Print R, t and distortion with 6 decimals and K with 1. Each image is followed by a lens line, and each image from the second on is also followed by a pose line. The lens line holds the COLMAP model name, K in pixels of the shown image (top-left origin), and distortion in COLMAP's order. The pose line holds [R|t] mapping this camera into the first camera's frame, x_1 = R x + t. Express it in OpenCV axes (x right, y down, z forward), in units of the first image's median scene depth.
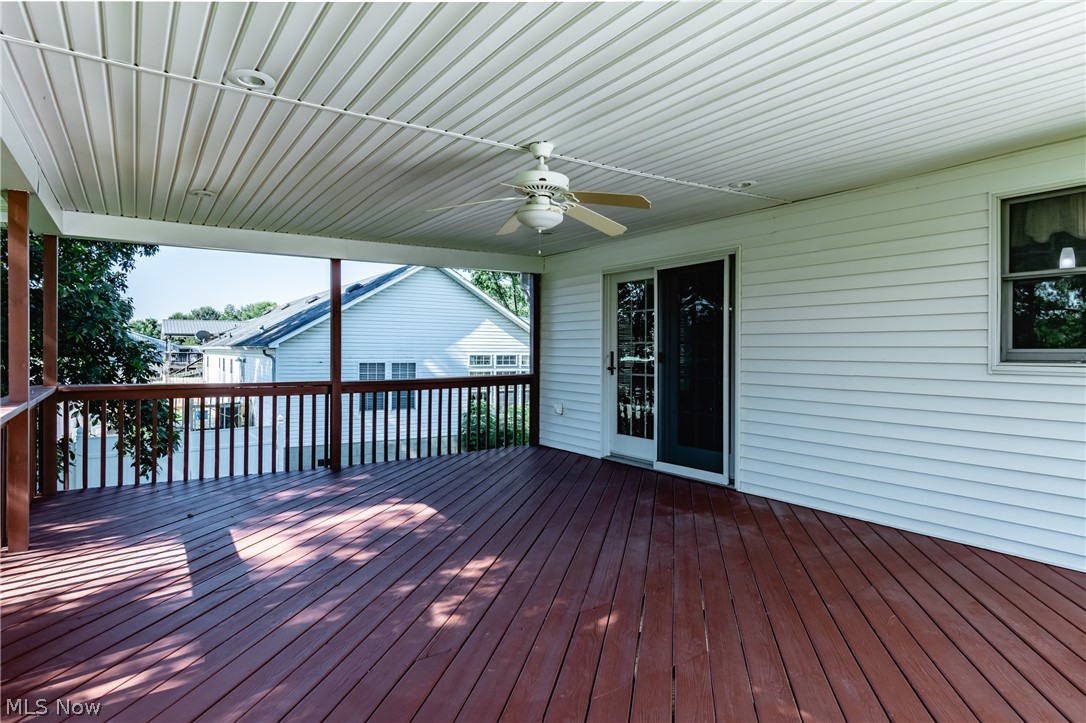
lens RADIAL K [[622.8, 0, 547.0], [0, 622.8, 357.8], [0, 0, 1]] dist [0.002808, -0.010232]
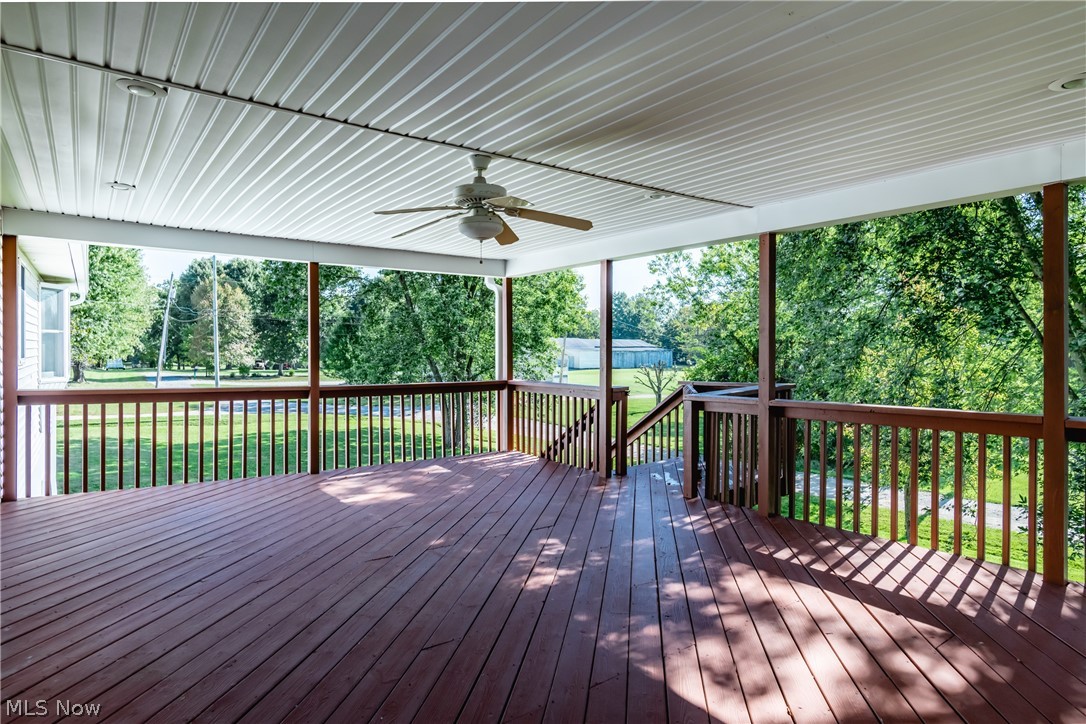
lens RADIAL K [[622.8, 0, 547.0], [0, 622.8, 358.3], [0, 0, 1]] dist [0.002808, -0.010232]
pose [[-0.998872, 0.000844, -0.047468, -0.068554], [-0.000375, 0.999671, 0.025657, -0.039548], [0.047474, 0.025646, -0.998543, 1.908687]]
